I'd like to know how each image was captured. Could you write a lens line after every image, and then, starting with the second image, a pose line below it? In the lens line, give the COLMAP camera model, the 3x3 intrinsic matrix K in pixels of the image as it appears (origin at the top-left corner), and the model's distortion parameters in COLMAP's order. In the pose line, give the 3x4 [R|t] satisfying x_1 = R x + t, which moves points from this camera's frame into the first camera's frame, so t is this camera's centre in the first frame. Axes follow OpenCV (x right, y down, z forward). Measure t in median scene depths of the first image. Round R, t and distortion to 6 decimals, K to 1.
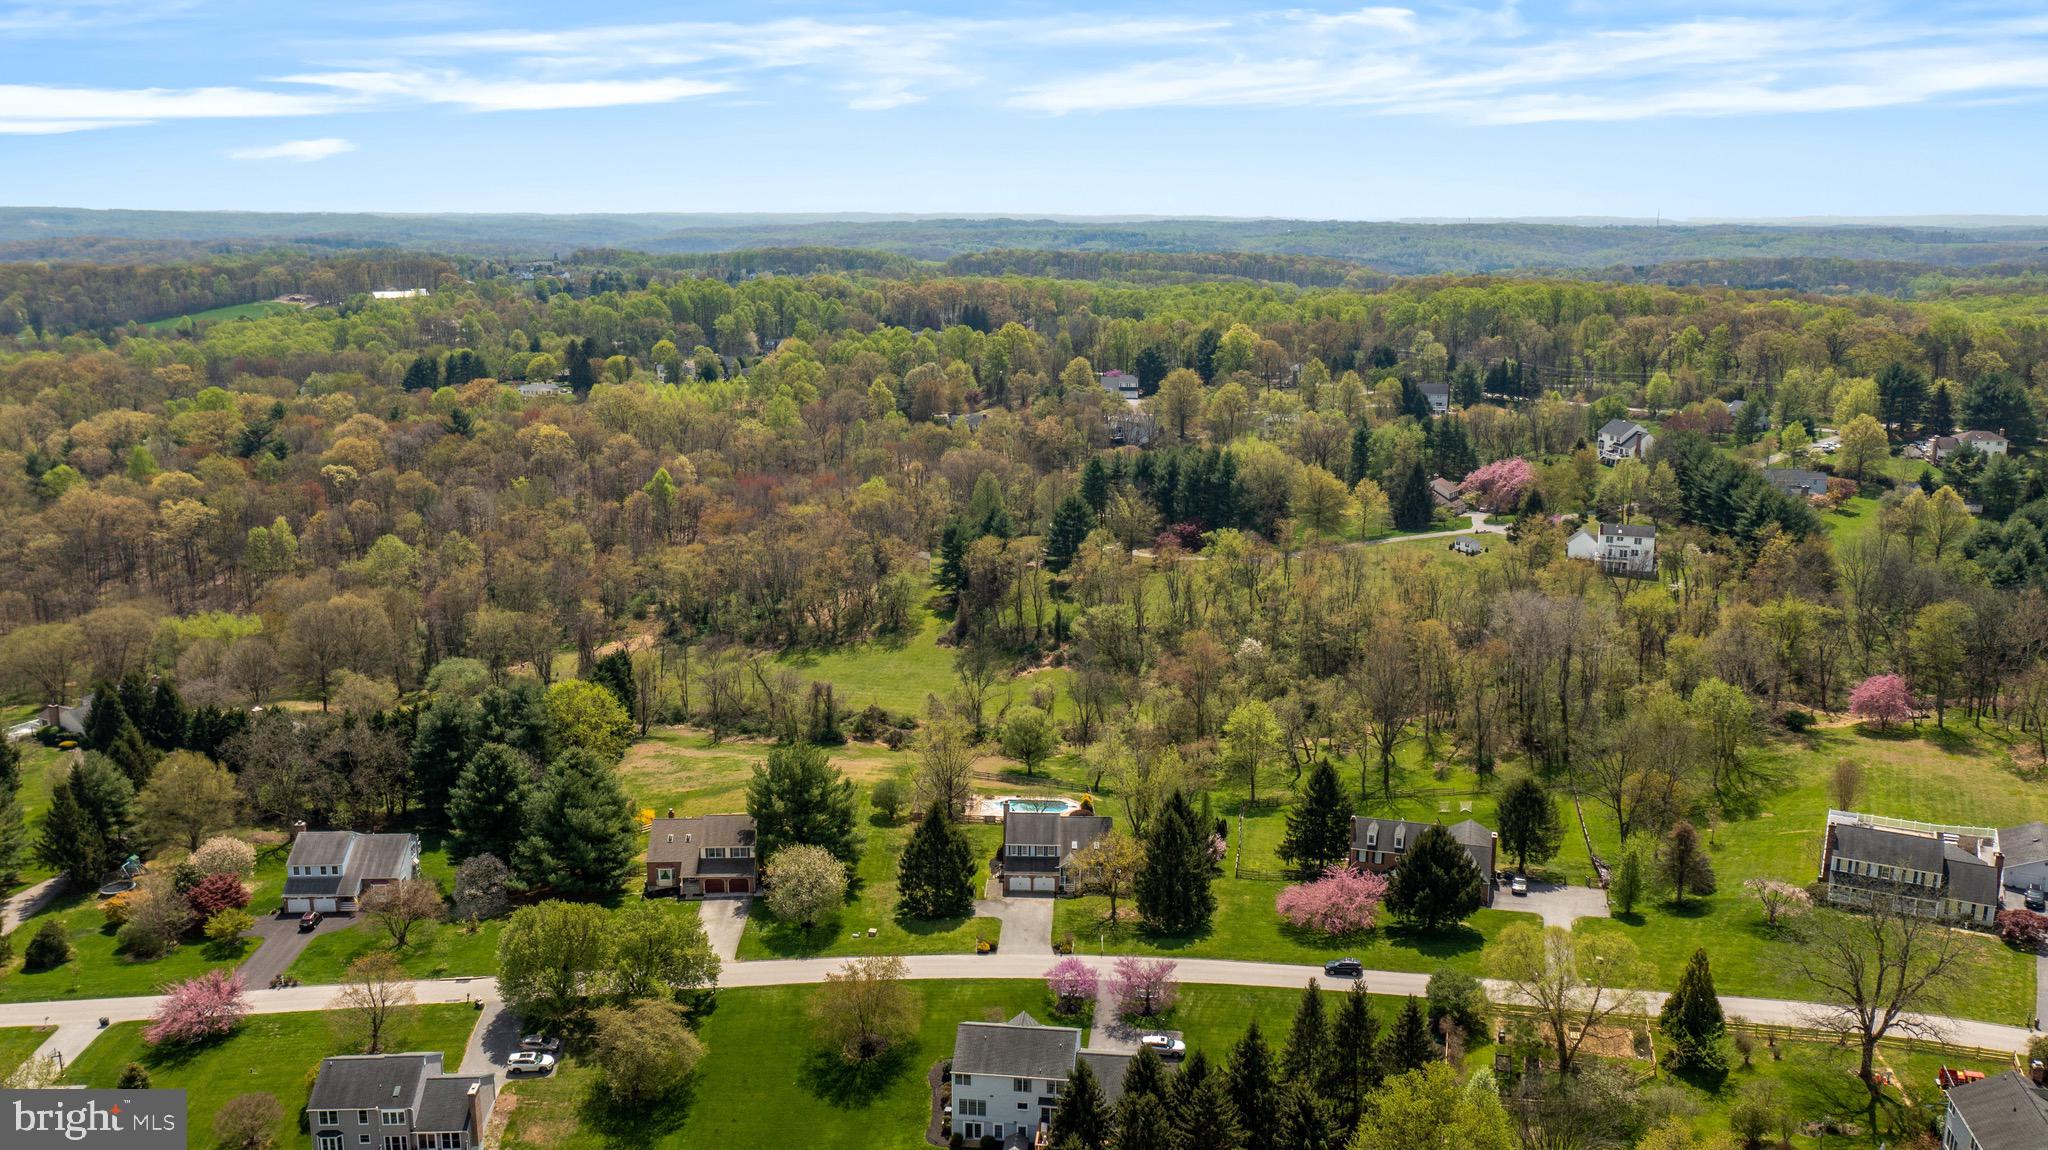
lens RADIAL K [[1628.1, 0, 1024.0], [0, 1628.1, 575.0], [0, 0, 1]] dist [-0.017564, -0.004233]
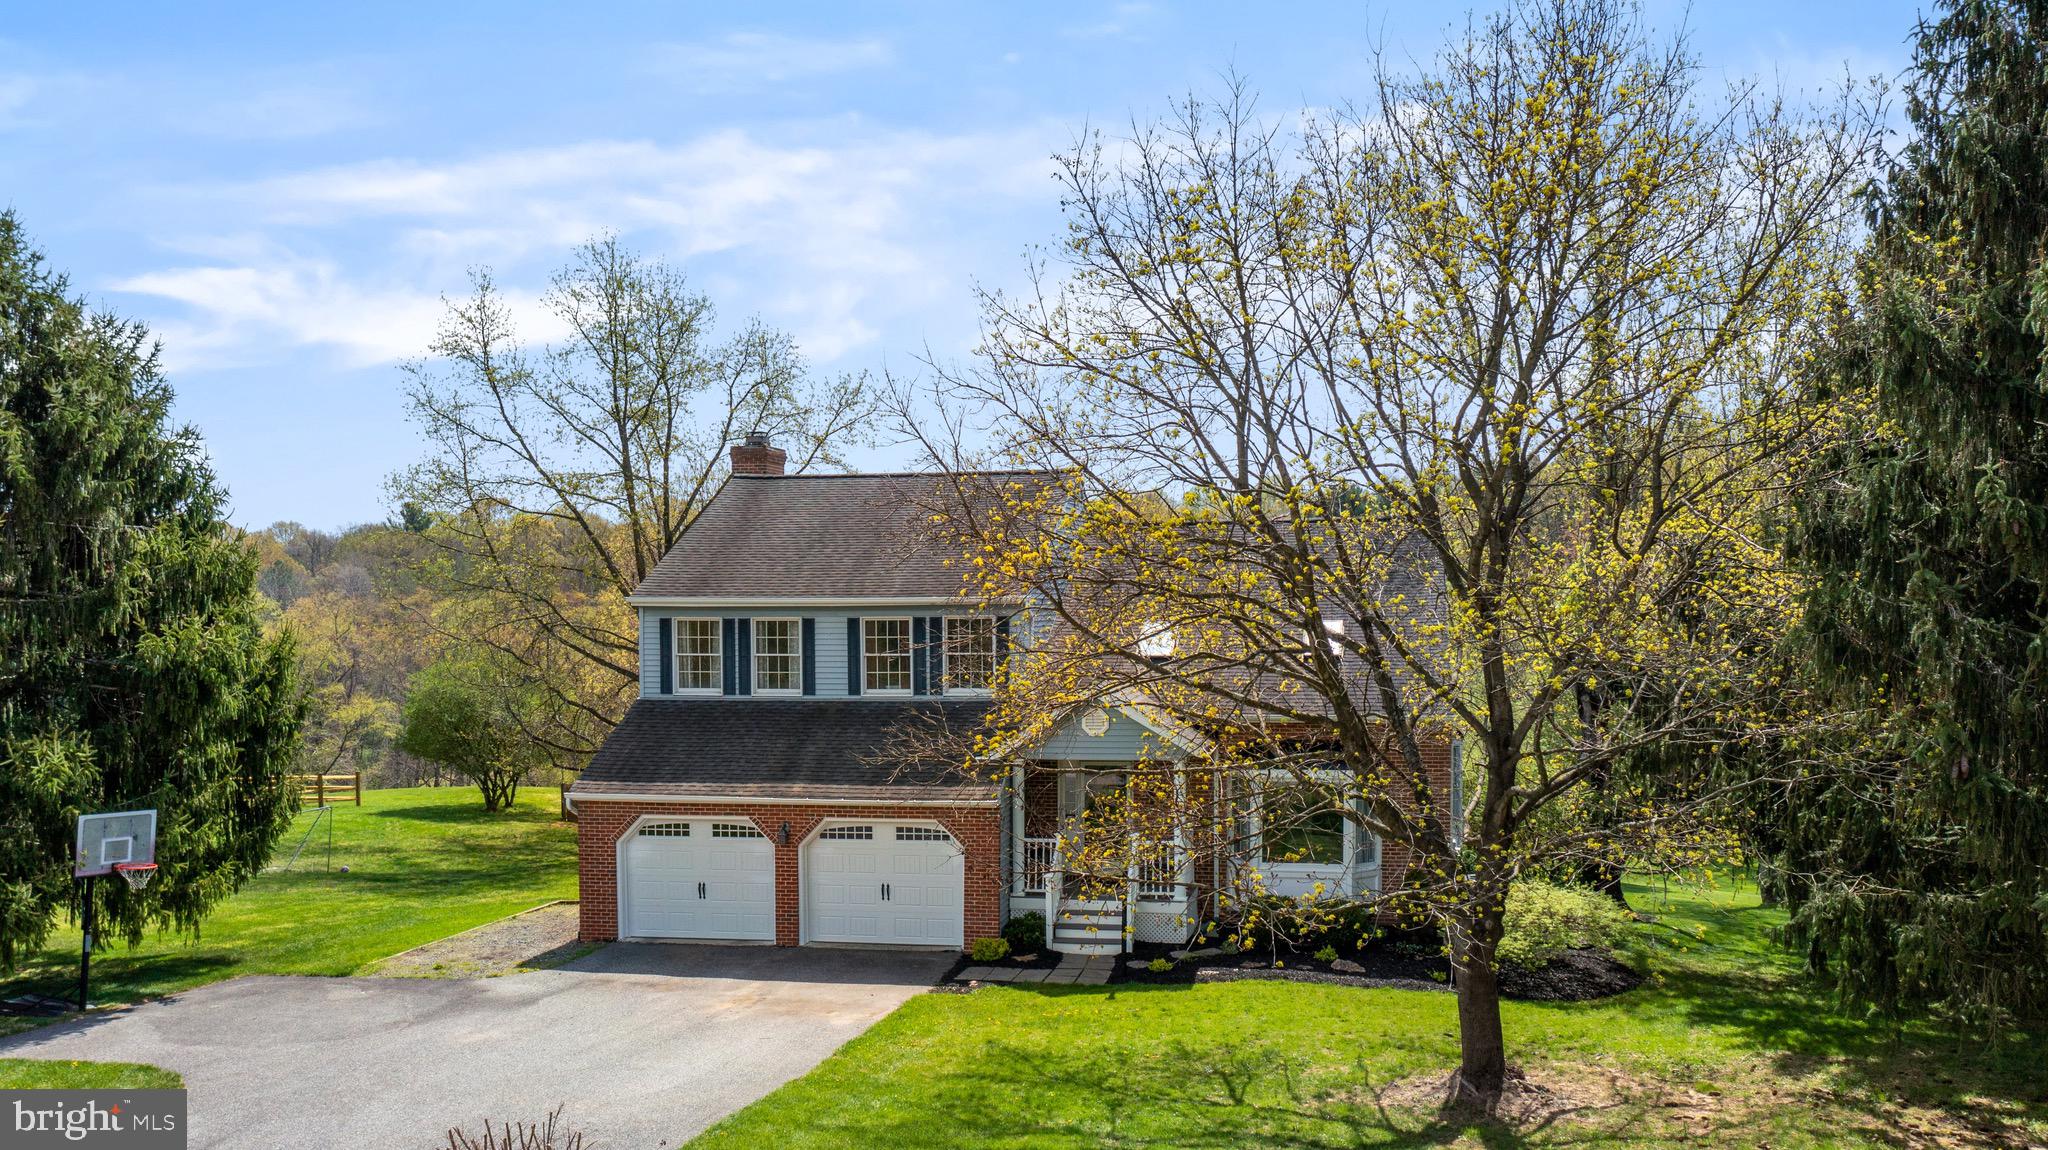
lens RADIAL K [[1688.8, 0, 1079.4], [0, 1688.8, 666.7], [0, 0, 1]] dist [-0.005325, -0.001371]
pose [[0.989608, -0.012057, -0.143286, 0.042846], [-0.015748, 0.981396, -0.191345, 0.187130], [0.142928, 0.191613, 0.971008, 0.830473]]
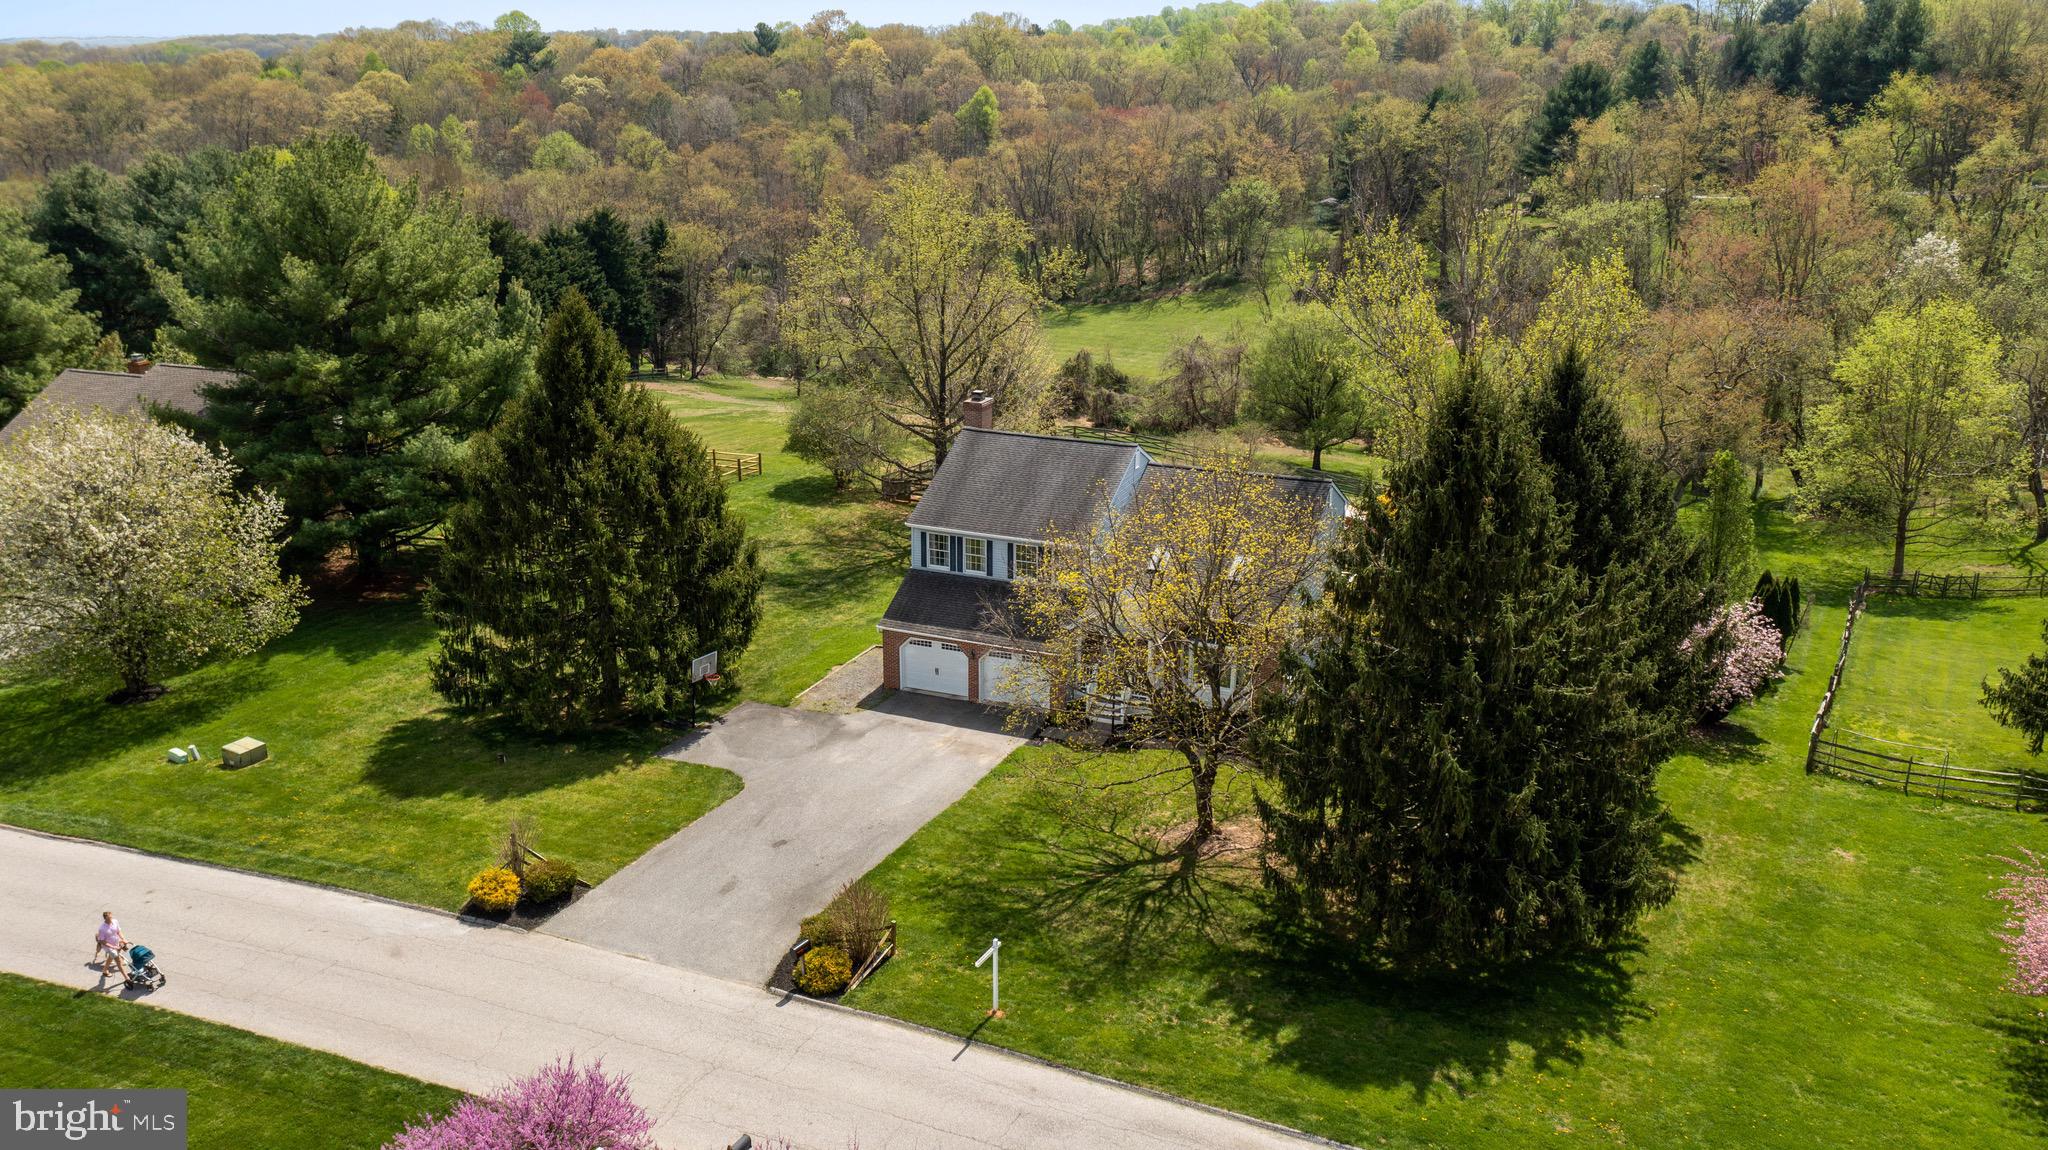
lens RADIAL K [[1628.1, 0, 1024.0], [0, 1628.1, 575.0], [0, 0, 1]] dist [-0.017564, -0.004233]
pose [[0.934347, 0.107145, -0.339875, 0.097451], [-0.076022, 0.991705, 0.103641, 0.136872], [0.348160, -0.070999, 0.934743, 0.712242]]
